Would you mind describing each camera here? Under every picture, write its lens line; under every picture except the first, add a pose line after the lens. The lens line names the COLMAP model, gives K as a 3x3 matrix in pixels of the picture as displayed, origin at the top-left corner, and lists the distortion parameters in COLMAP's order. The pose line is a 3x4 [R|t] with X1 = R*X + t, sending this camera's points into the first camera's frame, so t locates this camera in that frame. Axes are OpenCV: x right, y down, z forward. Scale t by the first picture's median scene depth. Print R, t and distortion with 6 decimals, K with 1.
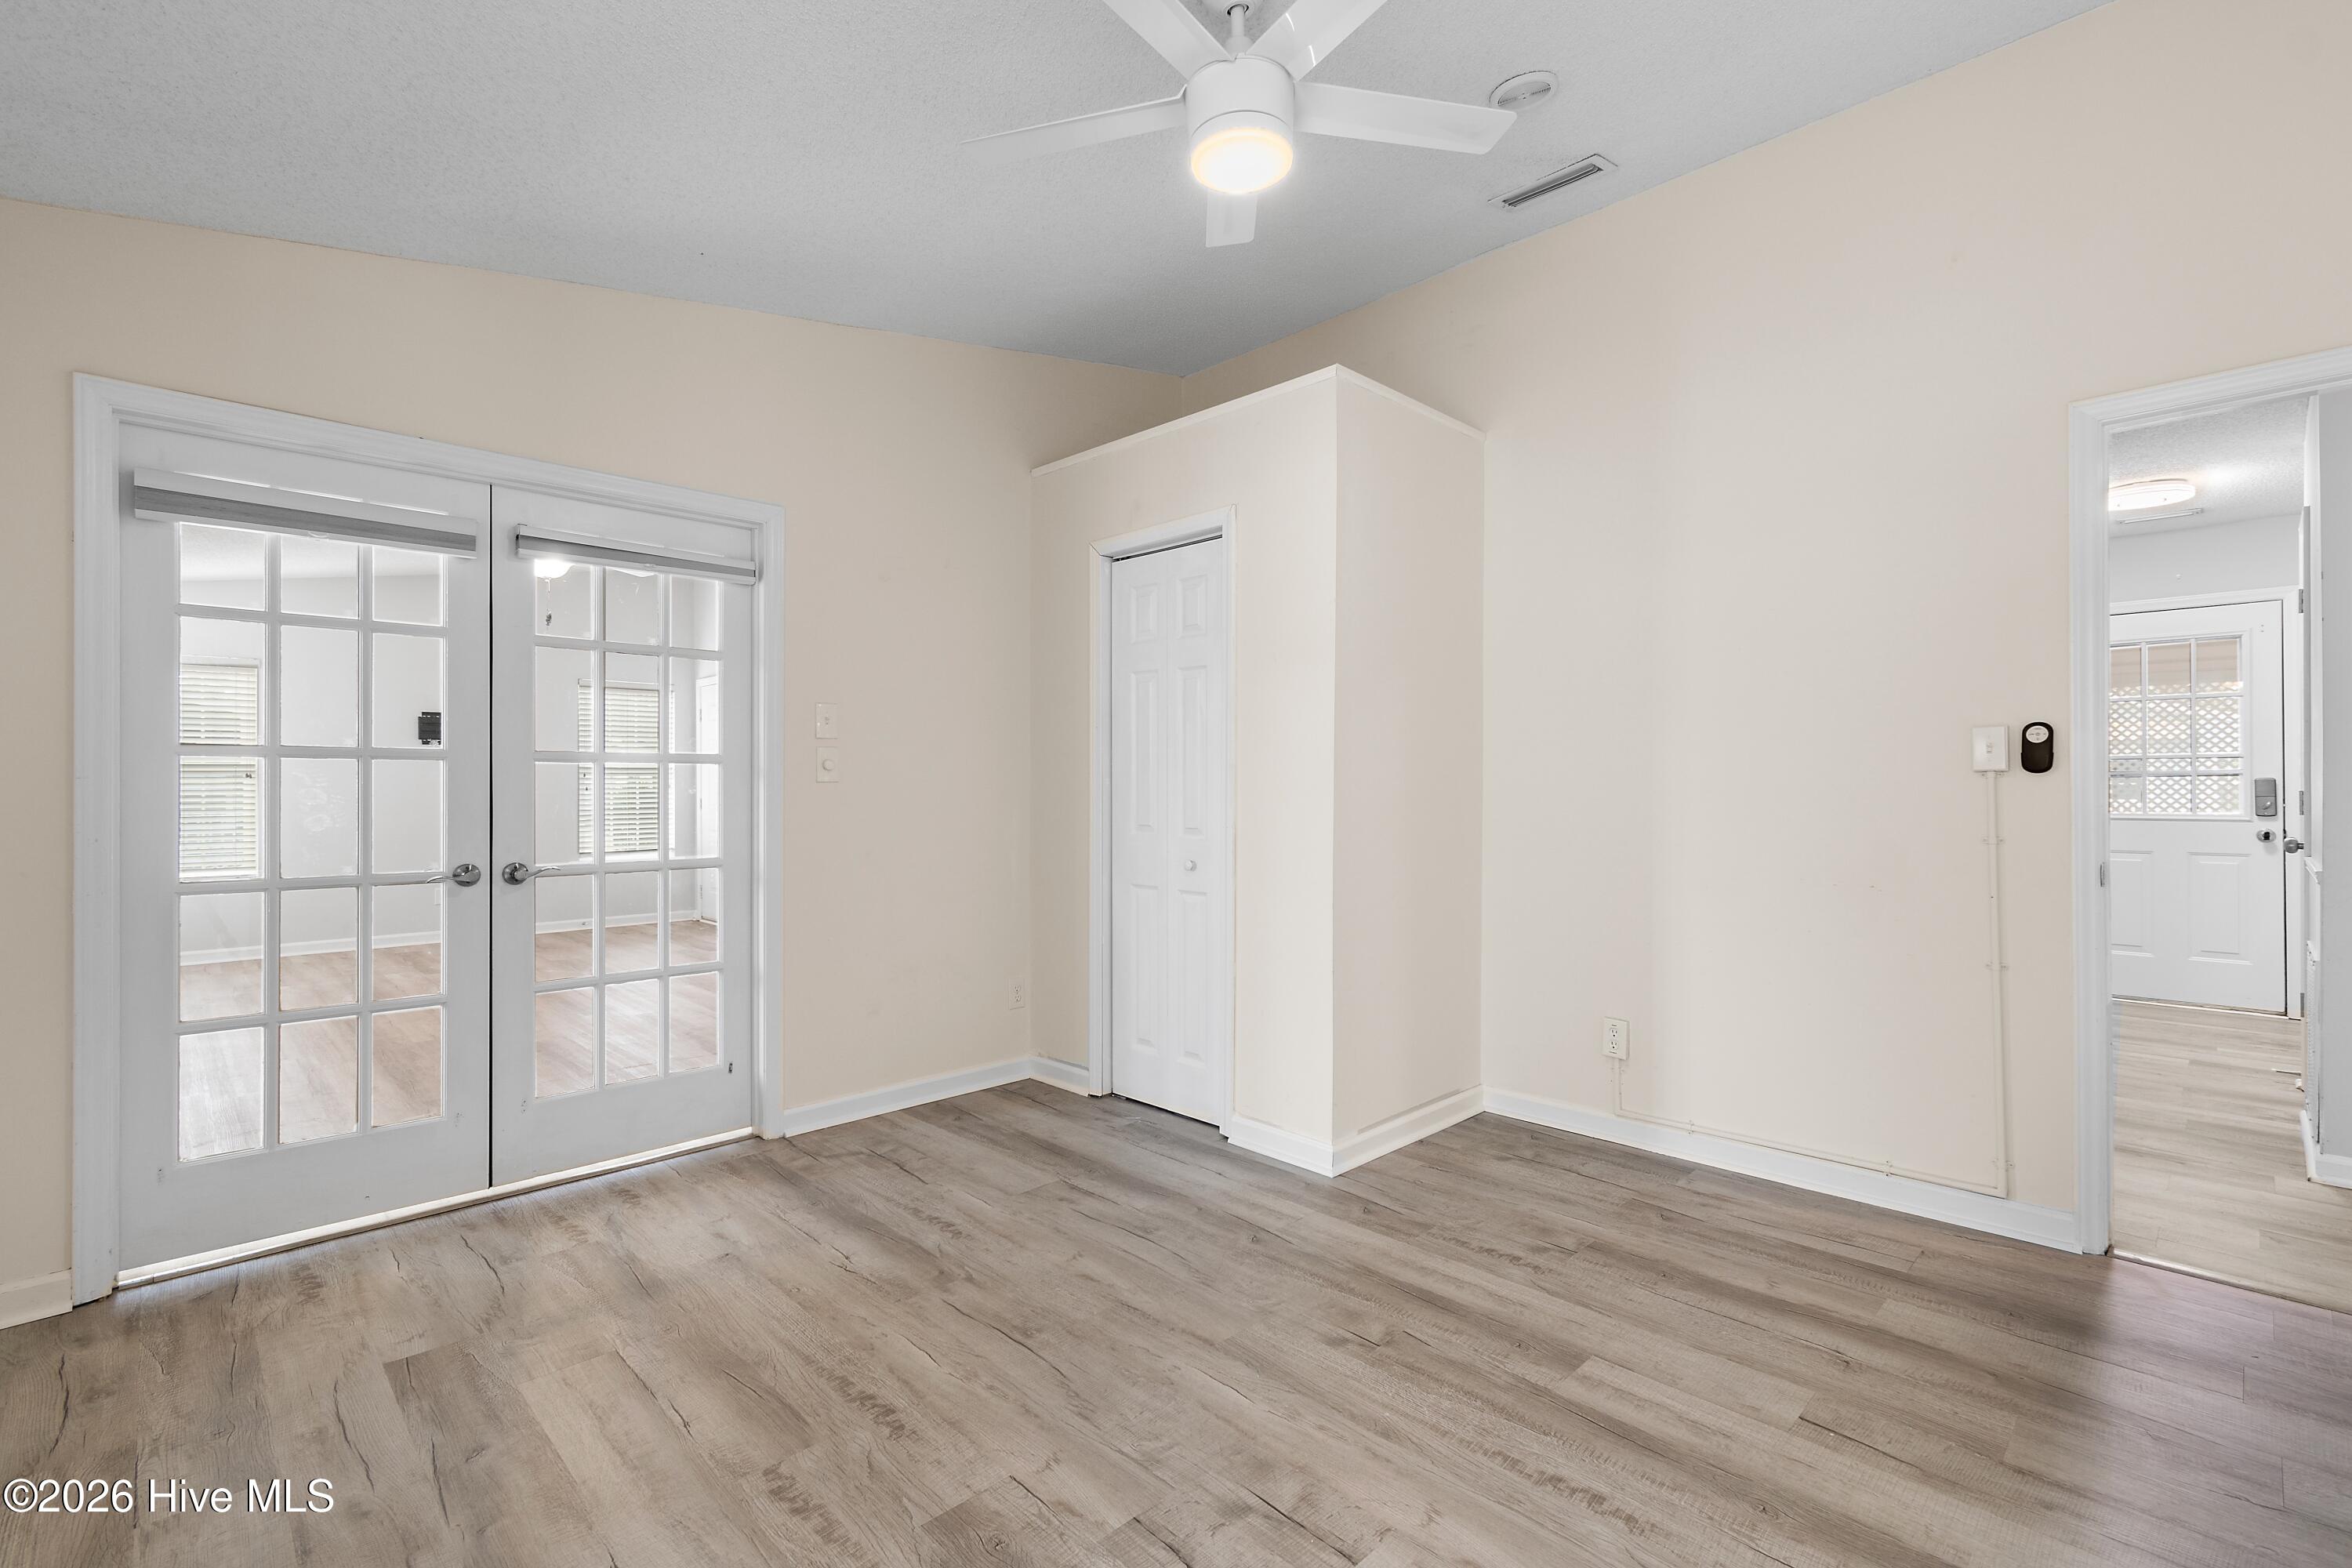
lens RADIAL K [[1047.8, 0, 1172.1], [0, 1047.8, 793.8], [0, 0, 1]] dist [0.002150, -0.000033]
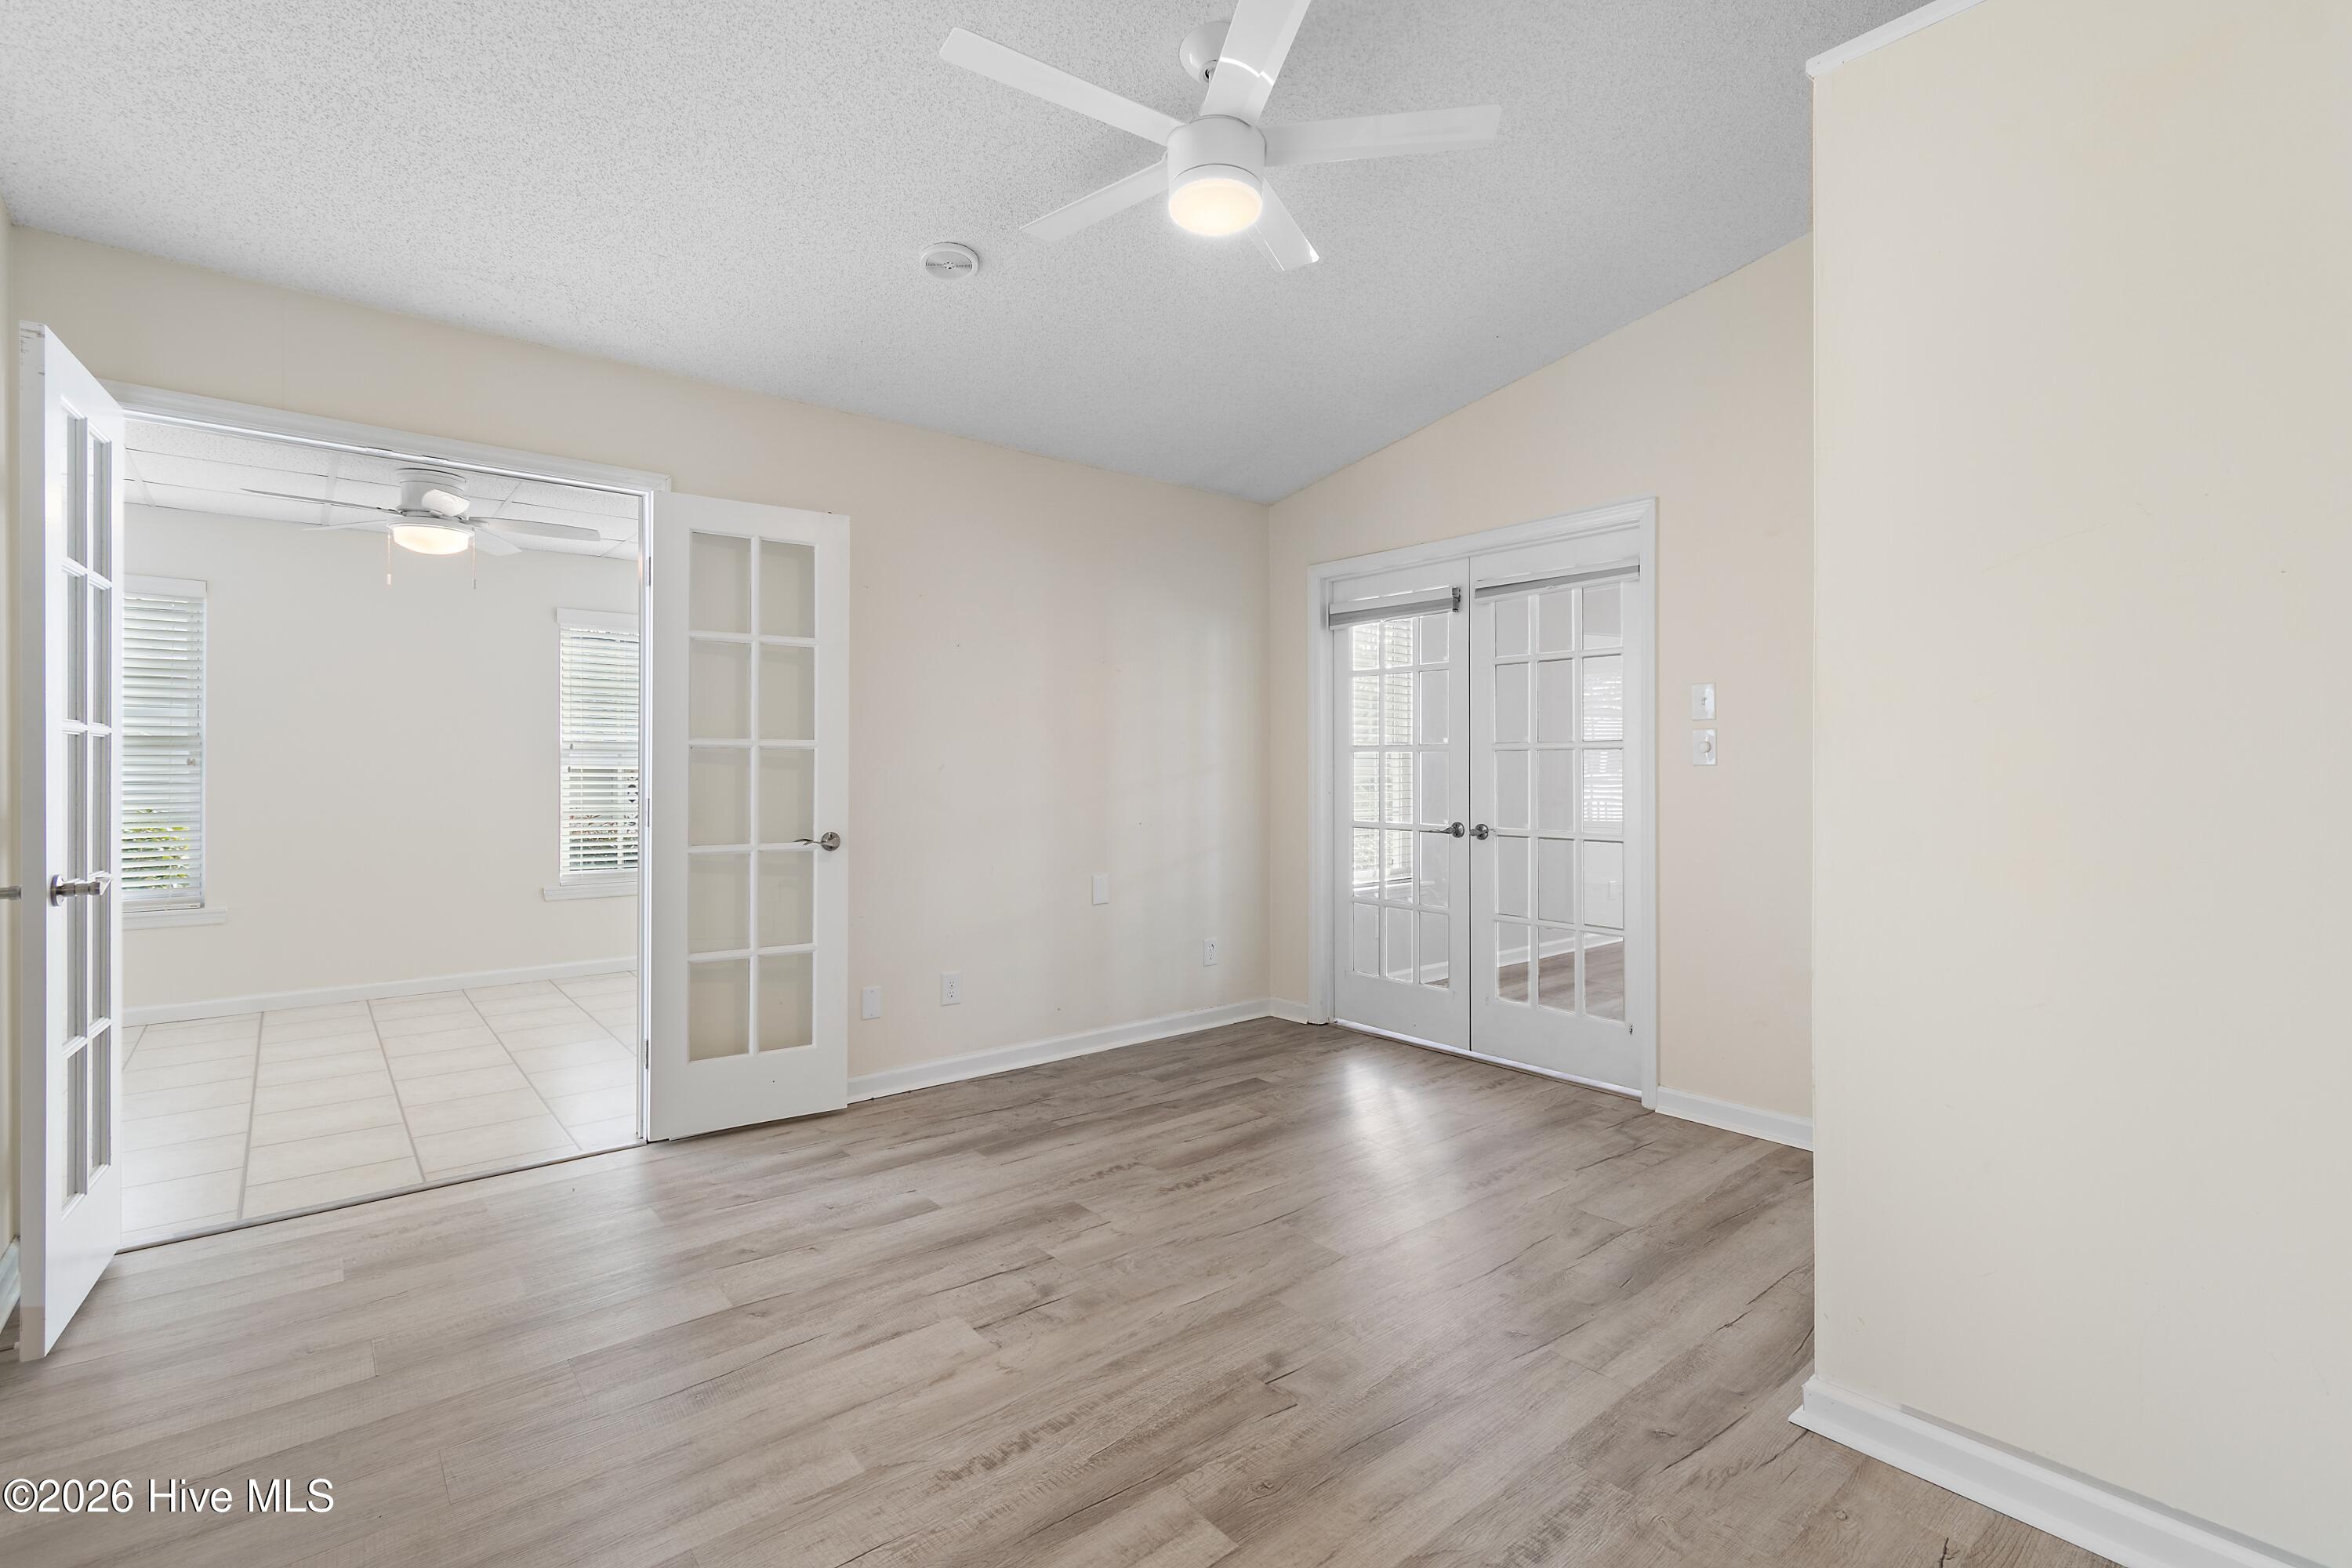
lens RADIAL K [[1052.1, 0, 1179.7], [0, 1052.1, 764.1], [0, 0, 1]] dist [0.002847, 0.000000]
pose [[-0.074205, -0.001257, -0.997242, 0.939288], [-0.005830, 0.999983, -0.000827, -0.011307], [0.997226, 0.005753, -0.074212, 0.829399]]
